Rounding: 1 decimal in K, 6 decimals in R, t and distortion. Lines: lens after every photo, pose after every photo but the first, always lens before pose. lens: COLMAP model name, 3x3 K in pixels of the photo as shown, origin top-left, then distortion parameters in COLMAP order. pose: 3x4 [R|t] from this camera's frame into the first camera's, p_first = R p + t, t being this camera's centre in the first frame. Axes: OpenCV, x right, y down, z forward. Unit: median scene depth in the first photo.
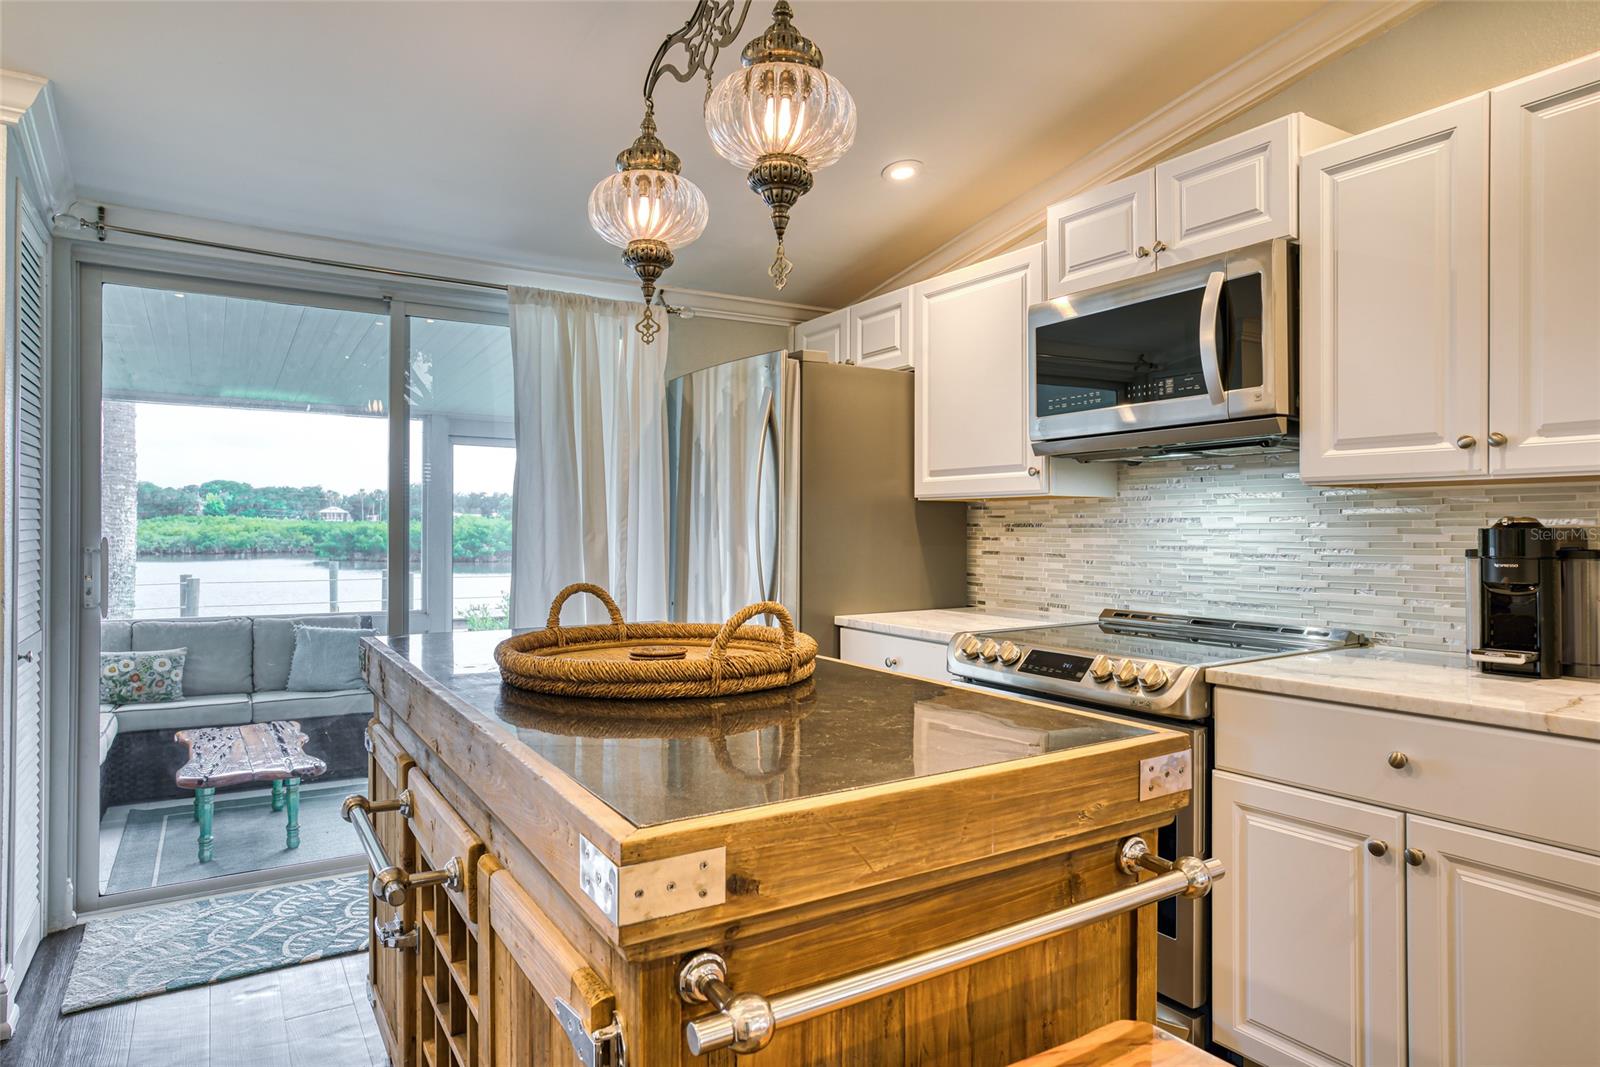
lens RADIAL K [[955.3, 0, 799.9], [0, 955.3, 528.3], [0, 0, 1]] dist [-0.027732, 0.020606]
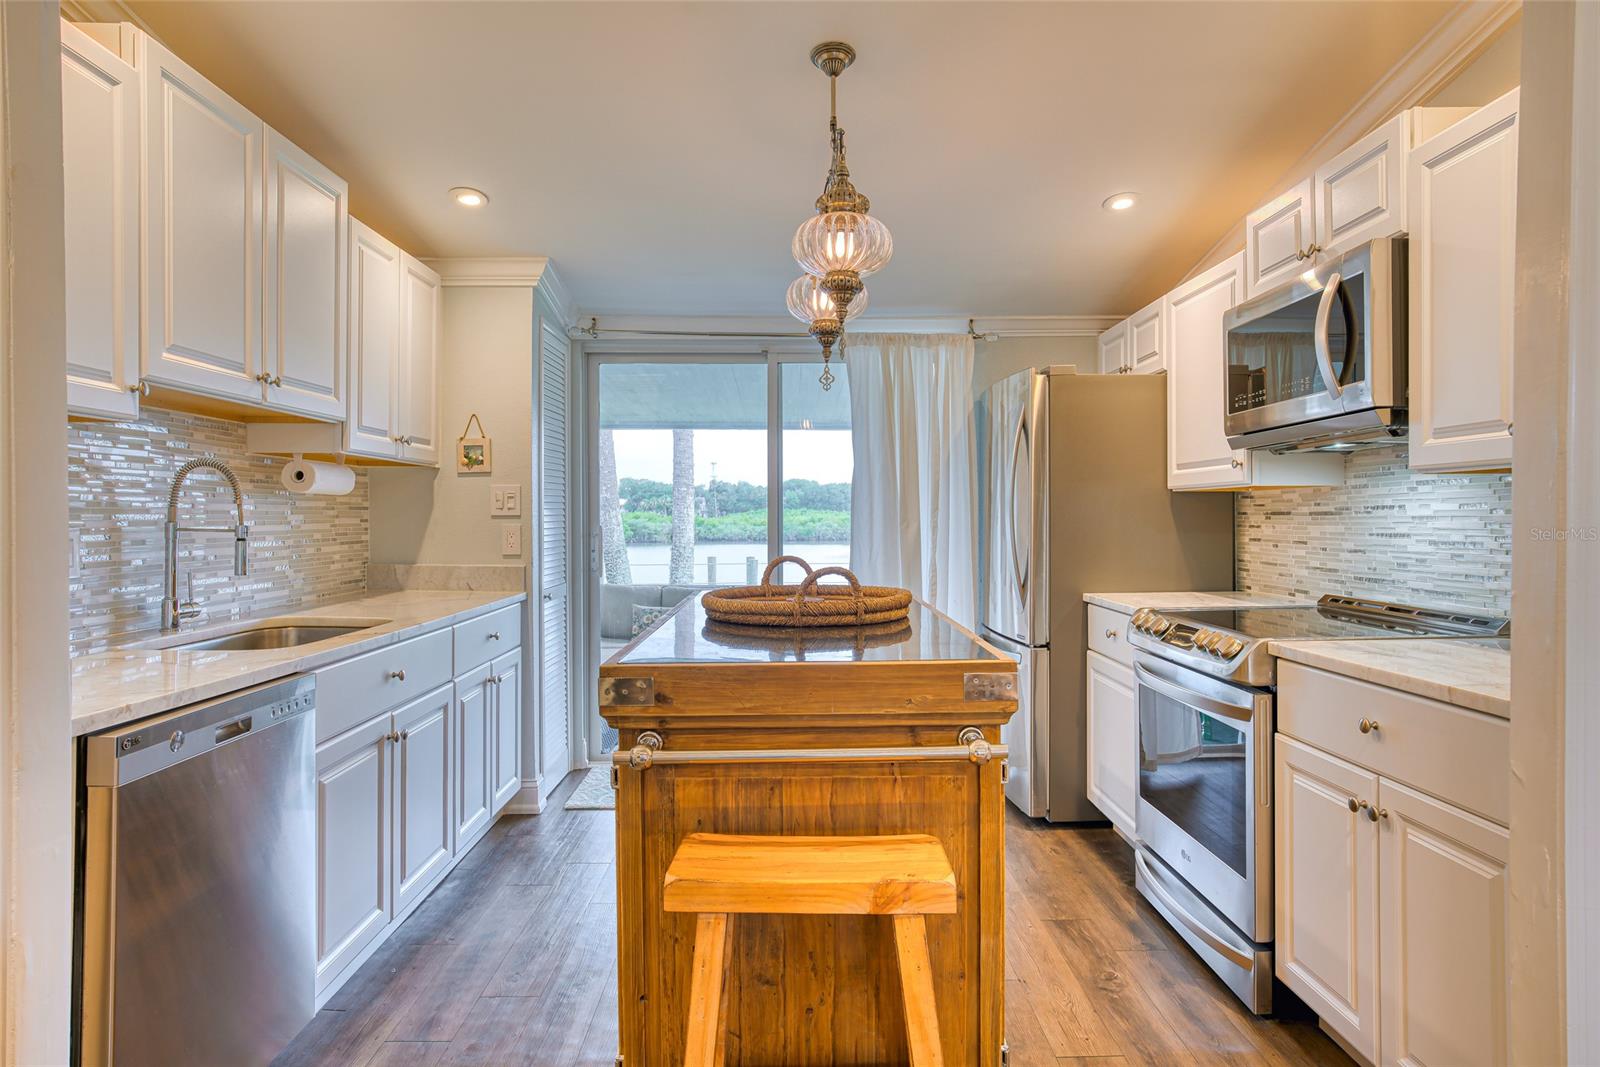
lens RADIAL K [[955.3, 0, 799.3], [0, 955.3, 516.8], [0, 0, 1]] dist [-0.027732, 0.020606]
pose [[0.848464, -0.006326, -0.529215, 0.428416], [0.005696, 0.999980, -0.002821, 0.000671], [0.529222, -0.000621, 0.848483, -0.187078]]
